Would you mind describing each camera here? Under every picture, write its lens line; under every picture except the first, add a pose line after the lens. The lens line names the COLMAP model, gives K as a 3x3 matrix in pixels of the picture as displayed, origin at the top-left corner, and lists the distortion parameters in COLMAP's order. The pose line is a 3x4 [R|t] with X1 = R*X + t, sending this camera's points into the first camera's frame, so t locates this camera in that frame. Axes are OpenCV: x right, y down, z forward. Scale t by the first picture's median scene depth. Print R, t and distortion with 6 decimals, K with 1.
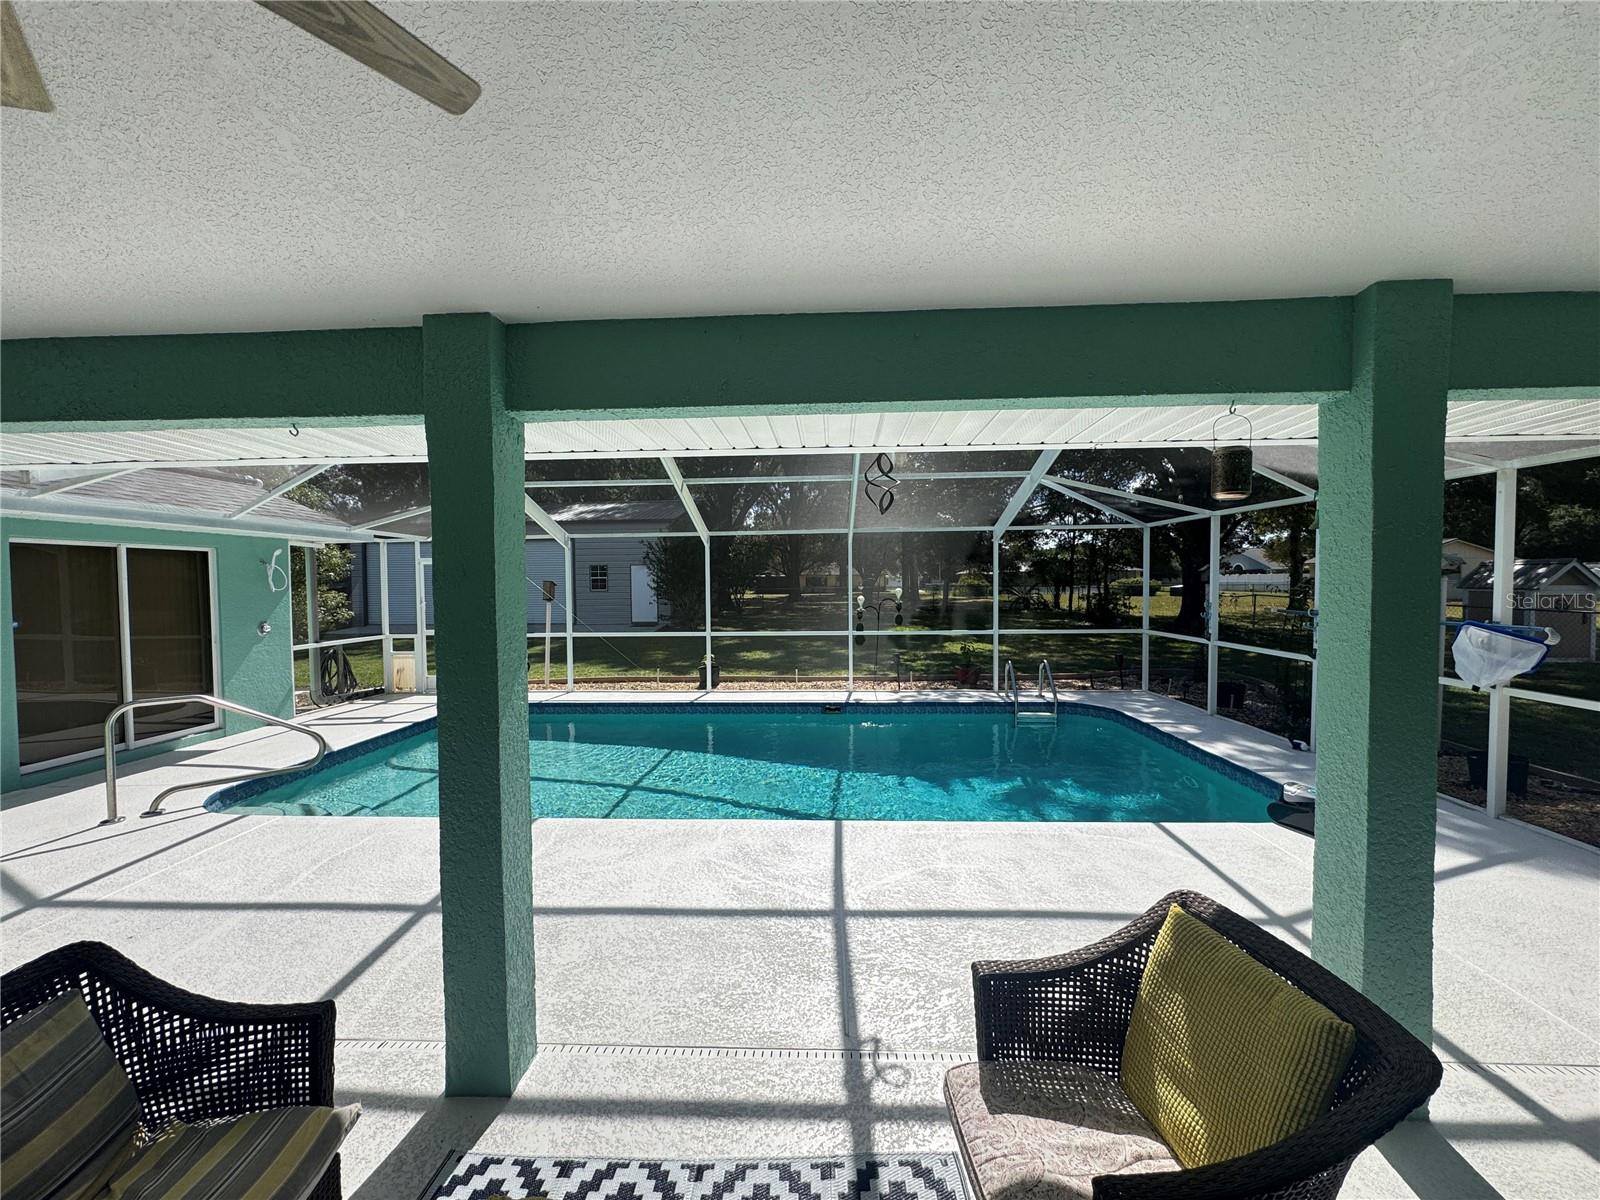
lens RADIAL K [[643.2, 0, 797.8], [0, 643.2, 601.0], [0, 0, 1]] dist [-0.001261, -0.000019]
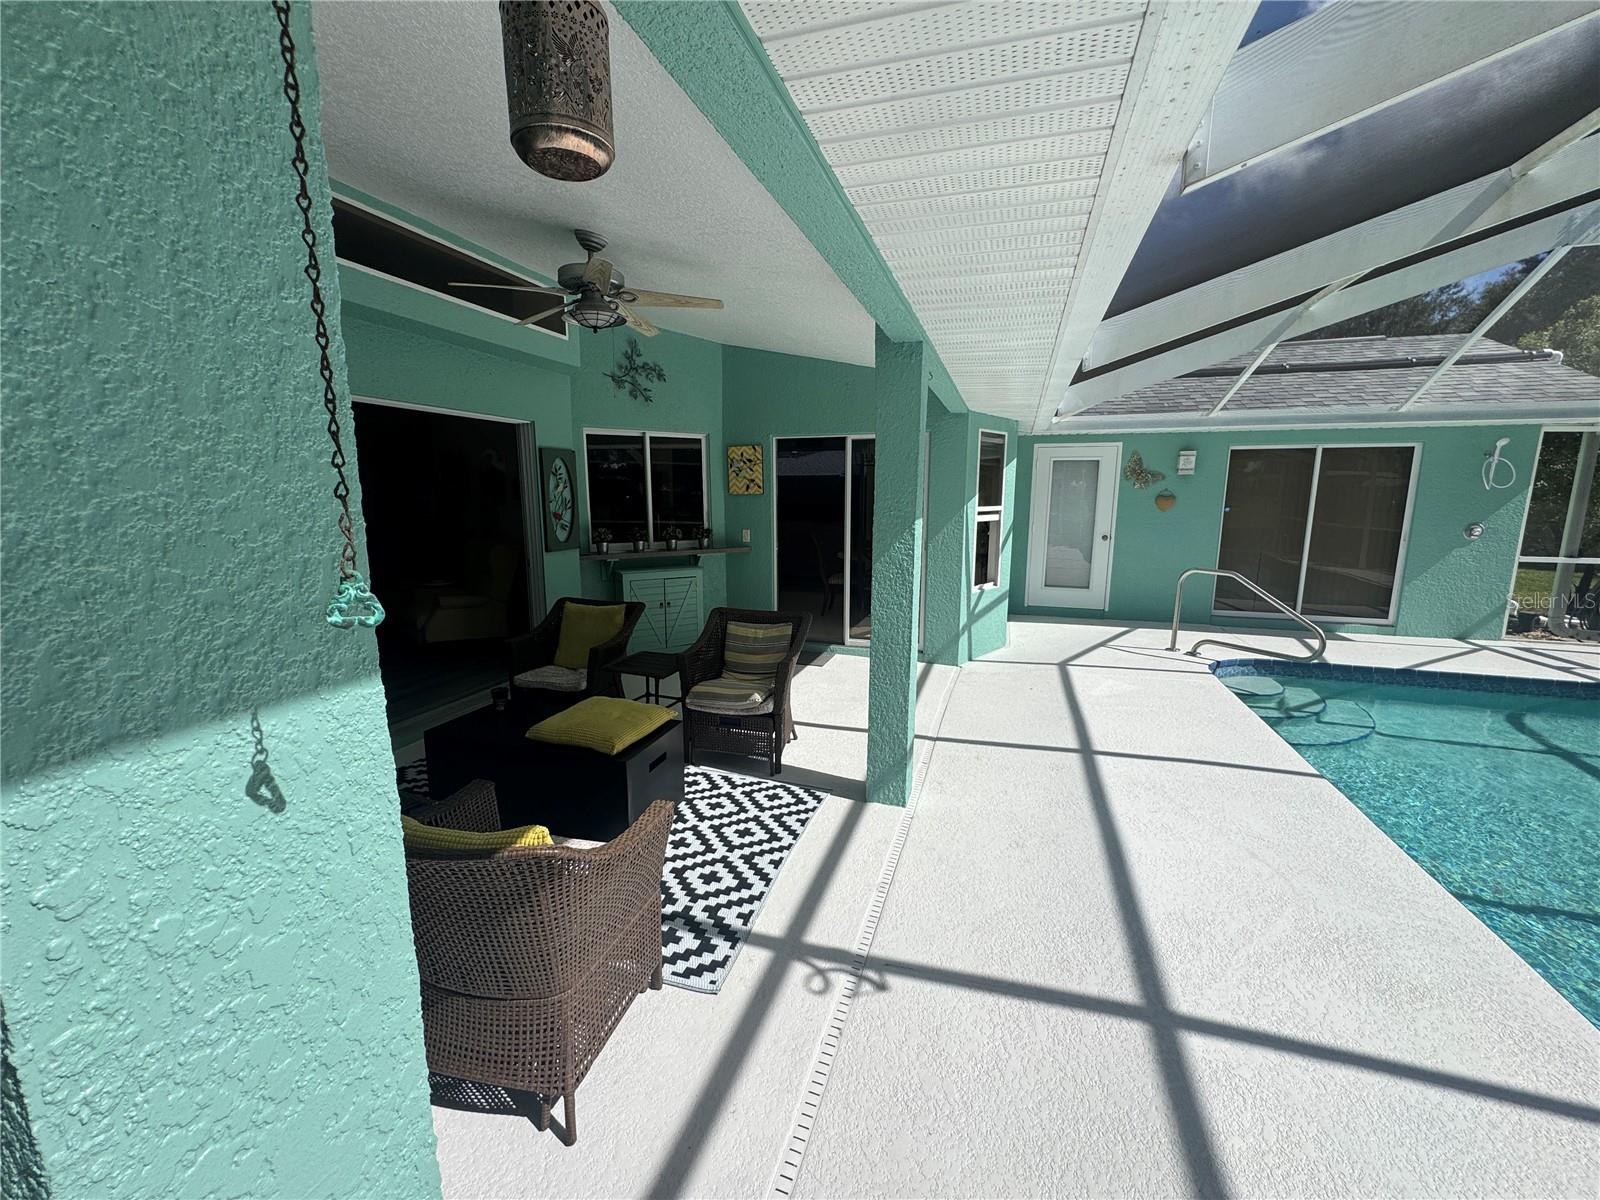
lens RADIAL K [[643.2, 0, 797.8], [0, 643.2, 601.0], [0, 0, 1]] dist [-0.001261, -0.000019]
pose [[-0.266169, 0.165642, -0.949588, 0.540751], [-0.030304, 0.983200, 0.180000, 0.011511], [0.963450, 0.076687, -0.256678, 0.656066]]
